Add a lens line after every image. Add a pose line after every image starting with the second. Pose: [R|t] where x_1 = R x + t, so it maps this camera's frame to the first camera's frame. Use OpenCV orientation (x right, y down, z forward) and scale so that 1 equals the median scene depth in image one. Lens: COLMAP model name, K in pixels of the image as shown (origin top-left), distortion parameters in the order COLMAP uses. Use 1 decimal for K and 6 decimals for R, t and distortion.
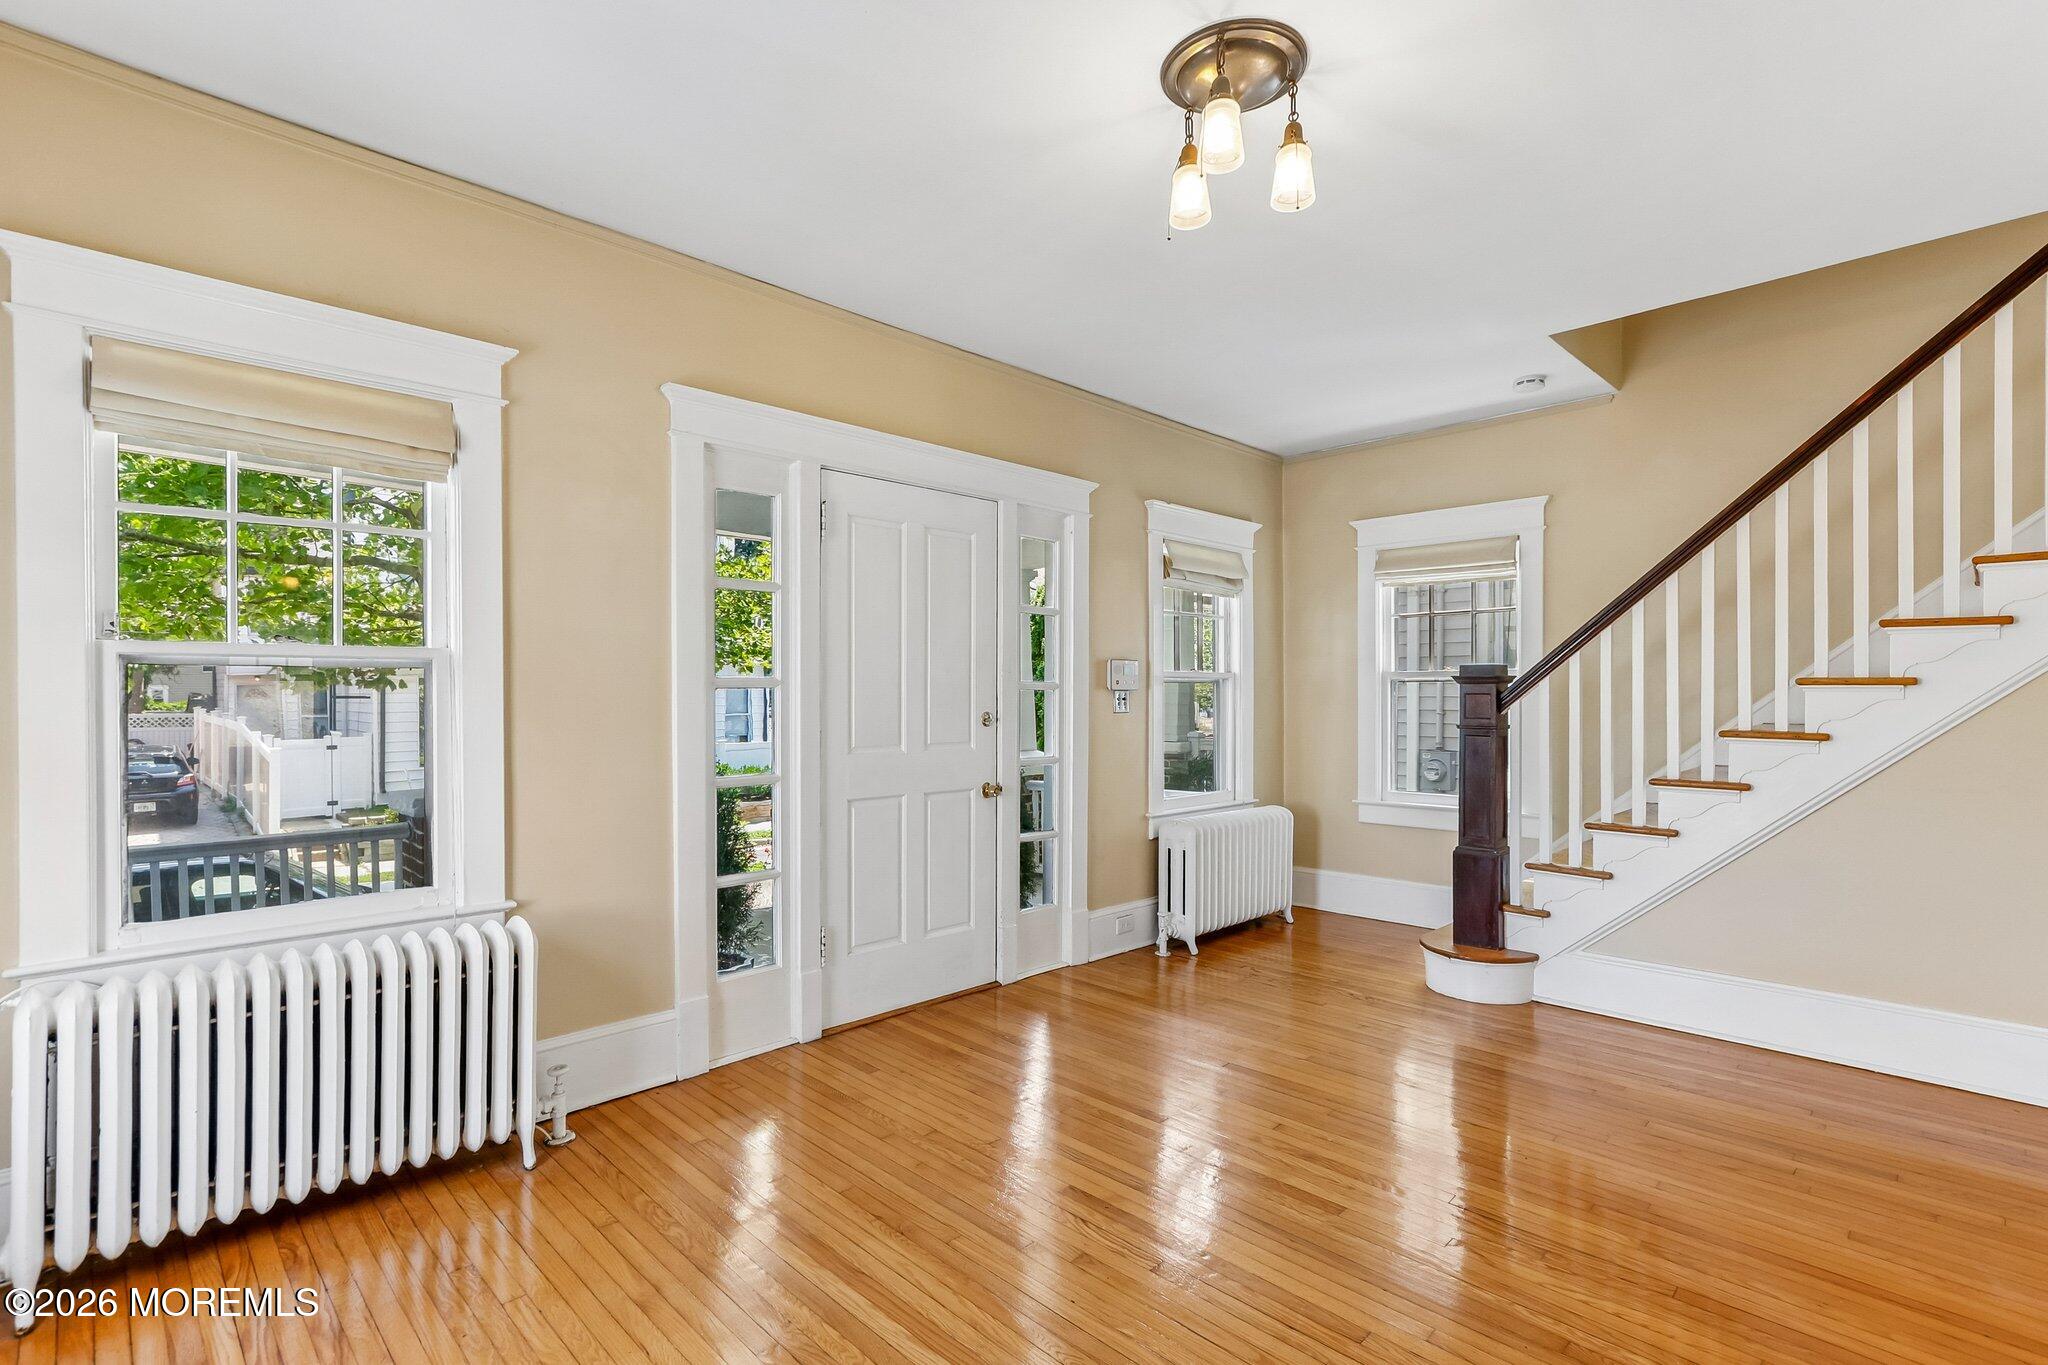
lens RADIAL K [[952.6, 0, 1002.1], [0, 952.6, 694.7], [0, 0, 1]] dist [-0.003053, 0.005195]
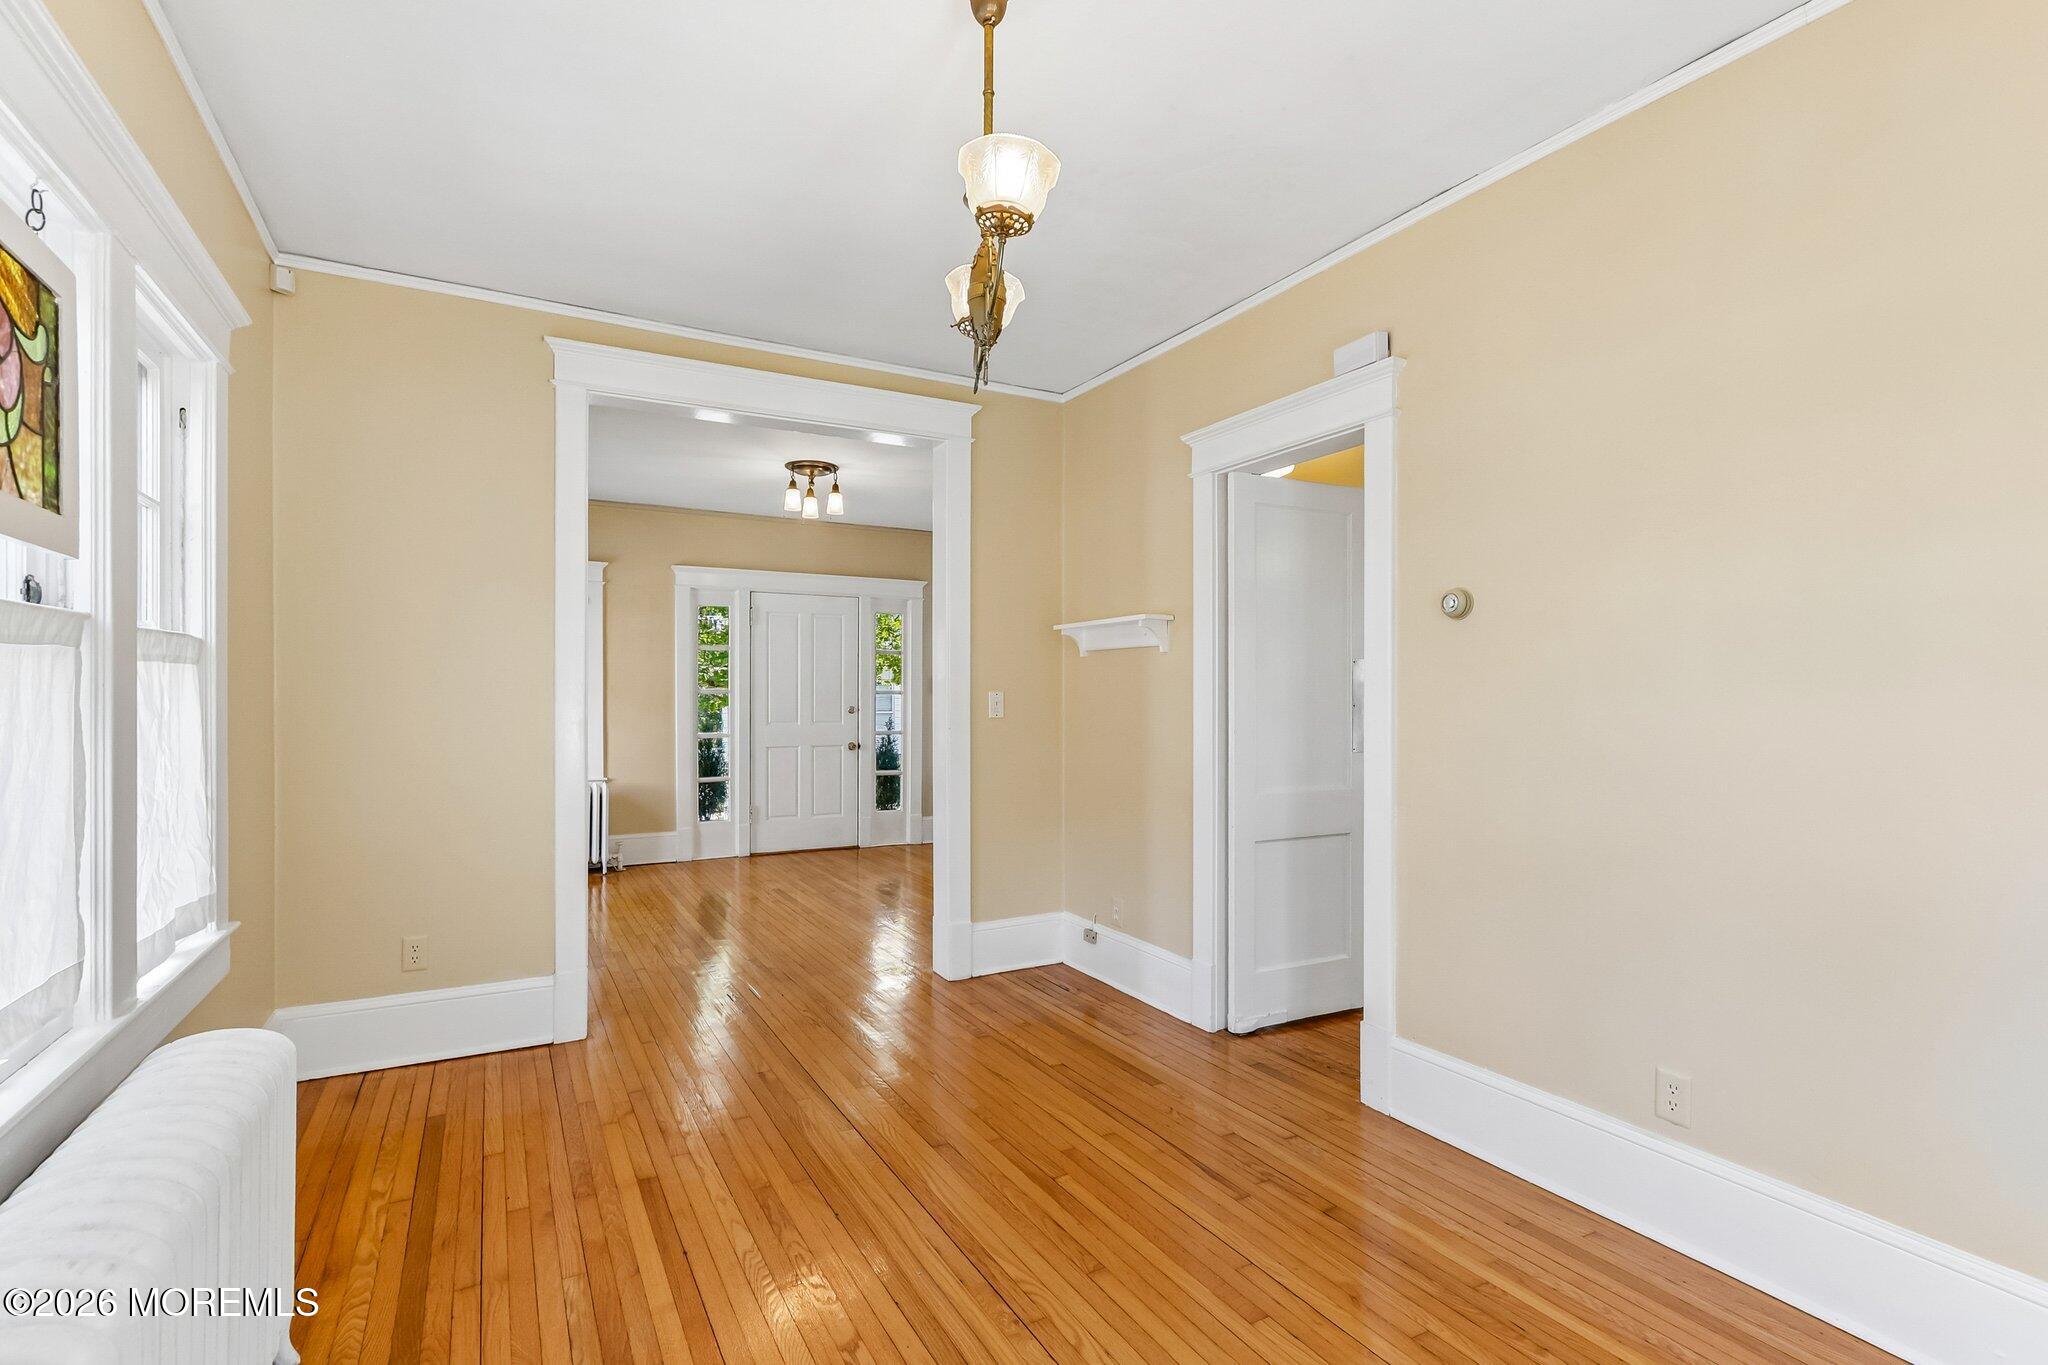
lens RADIAL K [[952.6, 0, 1023.8], [0, 952.6, 696.0], [0, 0, 1]] dist [-0.003053, 0.005195]
pose [[0.966425, 0.000858, -0.256948, 0.882042], [-0.000808, 1.000000, 0.000299, -0.004166], [0.256949, -0.000081, 0.966425, -0.849165]]
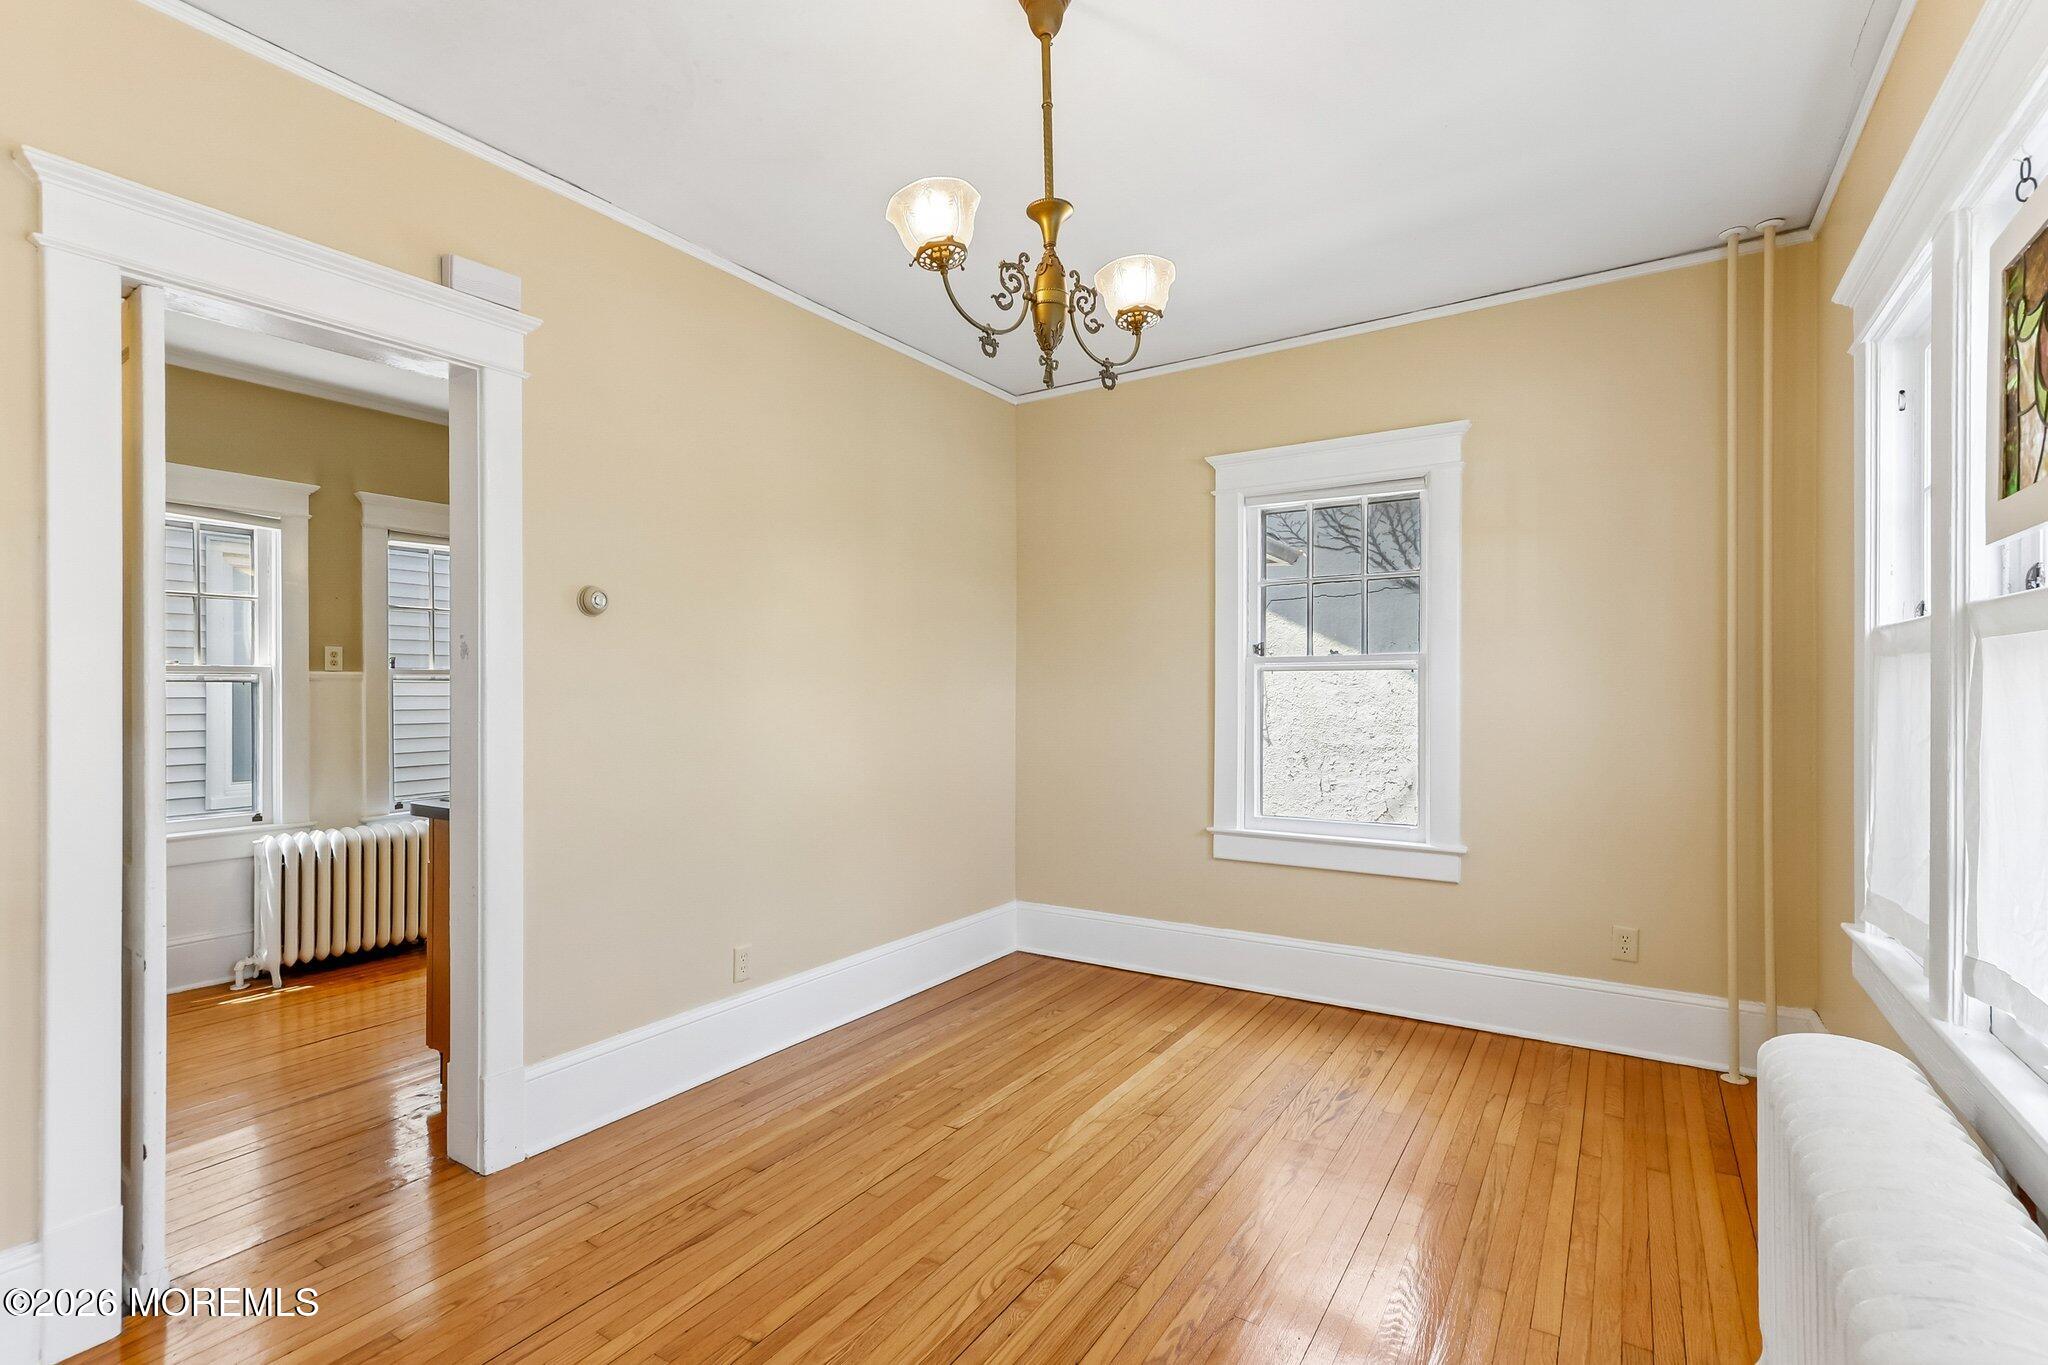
lens RADIAL K [[952.6, 0, 1002.5], [0, 952.6, 688.0], [0, 0, 1]] dist [-0.003053, 0.005195]
pose [[-0.214887, 0.002633, 0.976635, 0.231127], [0.001202, 0.999996, -0.002432, -0.003898], [-0.976638, 0.000651, -0.214889, -0.228426]]
